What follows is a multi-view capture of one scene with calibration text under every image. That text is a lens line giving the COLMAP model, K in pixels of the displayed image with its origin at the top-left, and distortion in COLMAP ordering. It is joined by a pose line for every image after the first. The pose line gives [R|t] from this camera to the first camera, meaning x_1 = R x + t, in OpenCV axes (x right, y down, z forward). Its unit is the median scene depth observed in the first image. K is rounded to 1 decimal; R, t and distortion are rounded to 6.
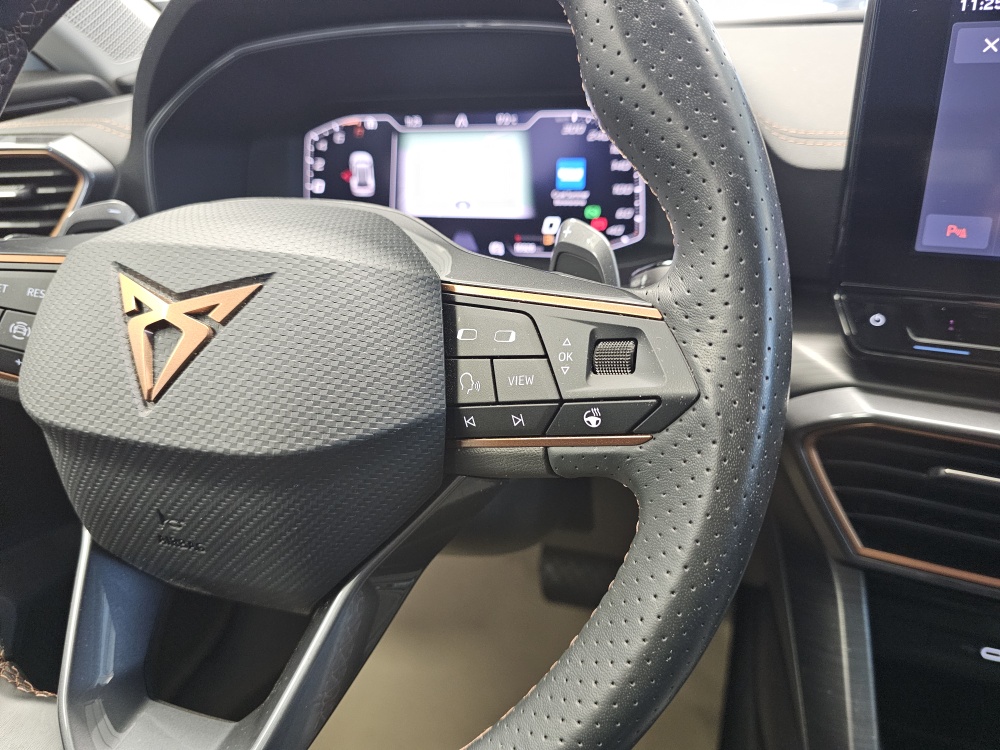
lens RADIAL K [[710.3, 0, 497.7], [0, 710.3, 363.2], [0, 0, 1]] dist [-0.009427, -0.006309]
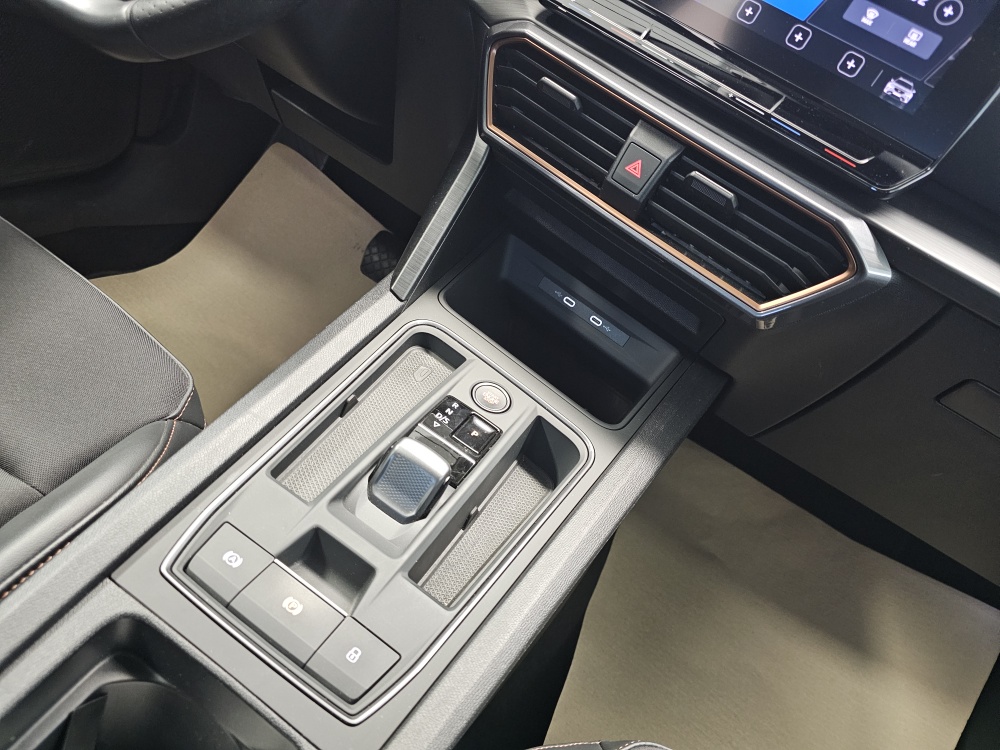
lens RADIAL K [[675.8, 0, 499.8], [0, 675.8, 369.4], [0, 0, 1]] dist [0.060900, -0.061909]
pose [[0.886819, 0.448503, 0.111341, 0.452536], [-0.461134, 0.874567, 0.149958, 0.378095], [-0.030118, -0.184329, 0.982403, -0.469796]]
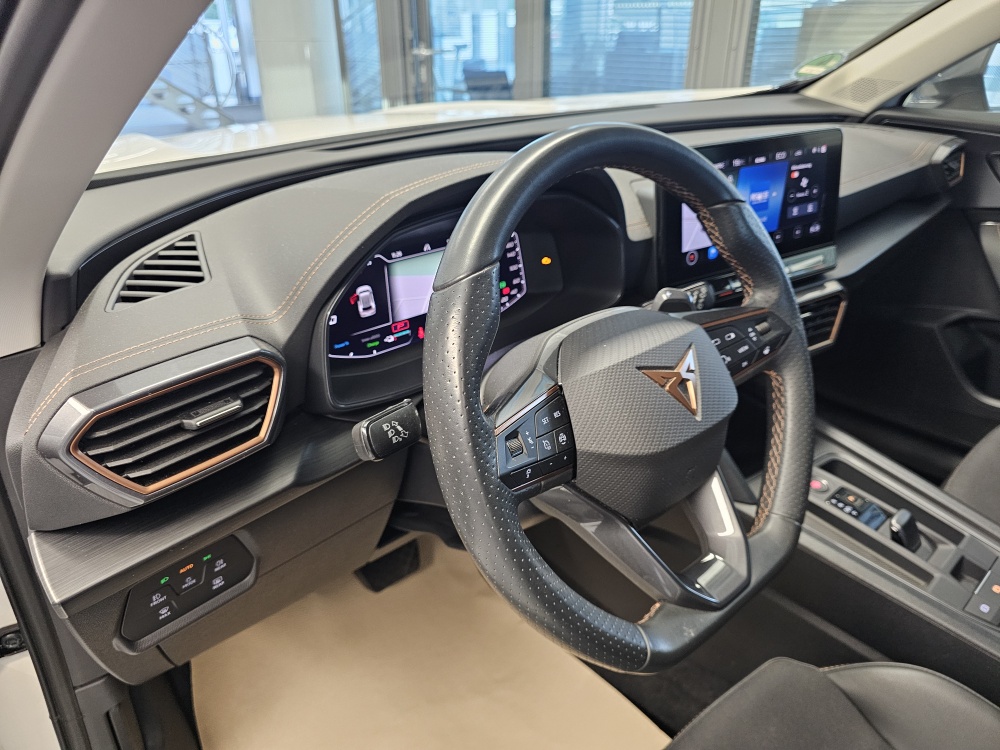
lens RADIAL K [[692.1, 0, 496.3], [0, 692.1, 365.8], [0, 0, 1]] dist [0.042814, -0.069838]
pose [[0.516029, -0.337859, 0.787125, -1.239897], [0.334754, 0.925390, 0.177746, -0.340373], [-0.788451, 0.171771, 0.590627, 0.100686]]
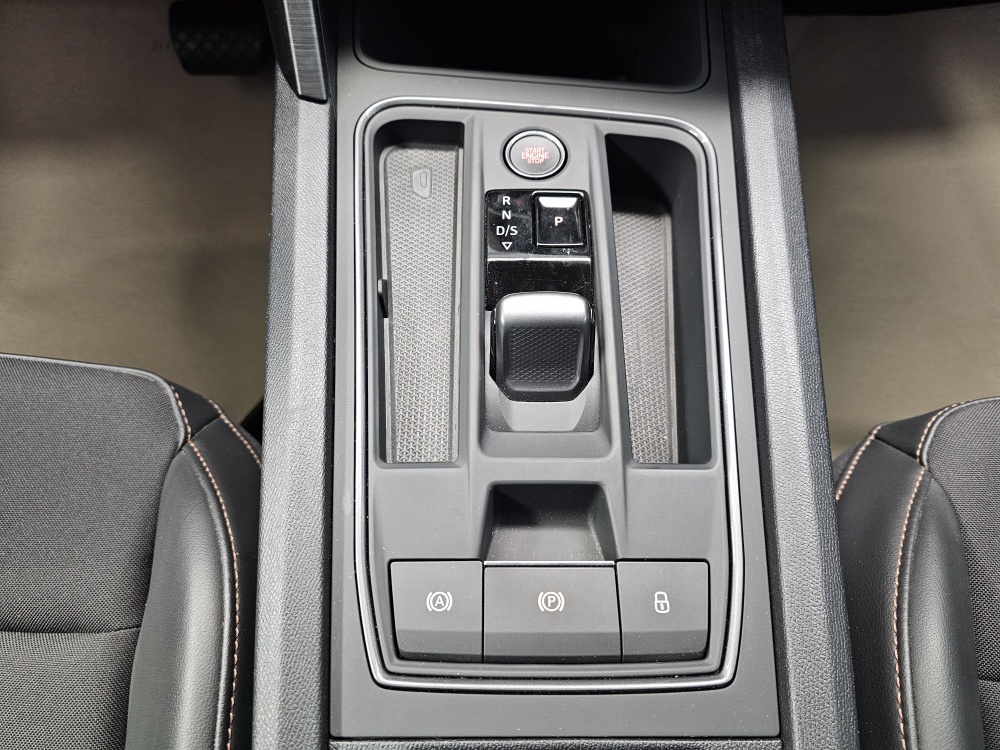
lens RADIAL K [[692.1, 0, 496.3], [0, 692.1, 365.8], [0, 0, 1]] dist [0.042814, -0.069838]
pose [[0.952158, -0.215035, 0.217151, 0.332944], [0.066274, 0.838941, 0.540171, 0.372519], [-0.298333, -0.499937, 0.813056, -0.114219]]
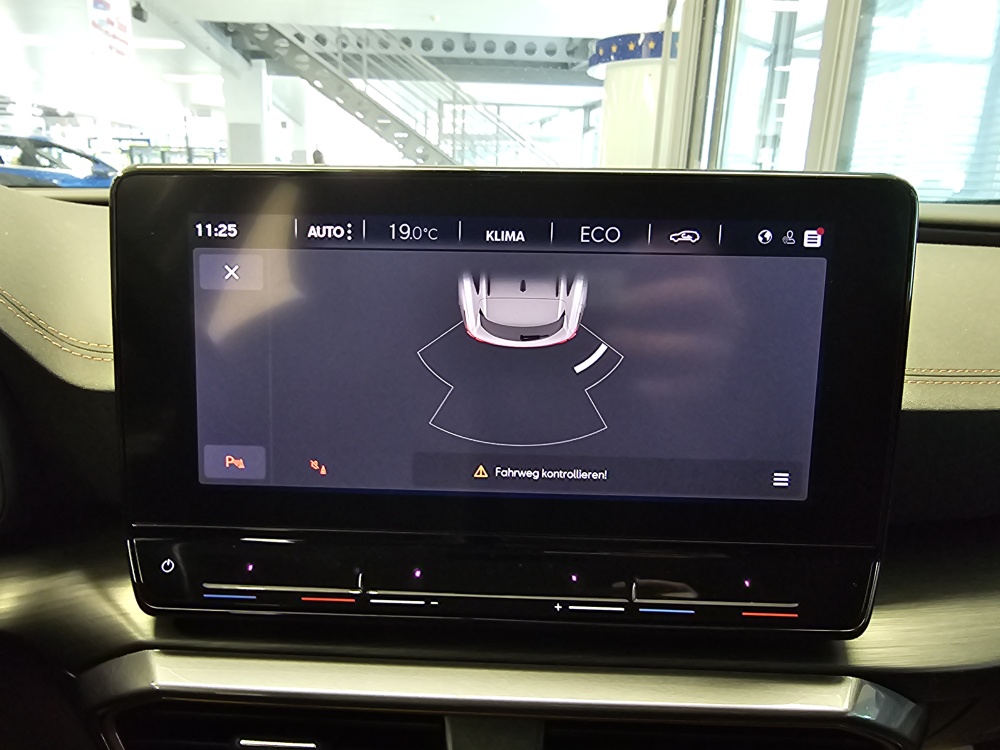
lens RADIAL K [[689.2, 0, 445.2], [0, 689.2, 368.2], [0, 0, 1]] dist [0.005060, -0.001302]
pose [[0.904795, -0.048434, 0.423084, 0.356081], [0.114491, 0.984598, -0.132133, -0.106560], [-0.410168, 0.167993, 0.896405, 0.043815]]
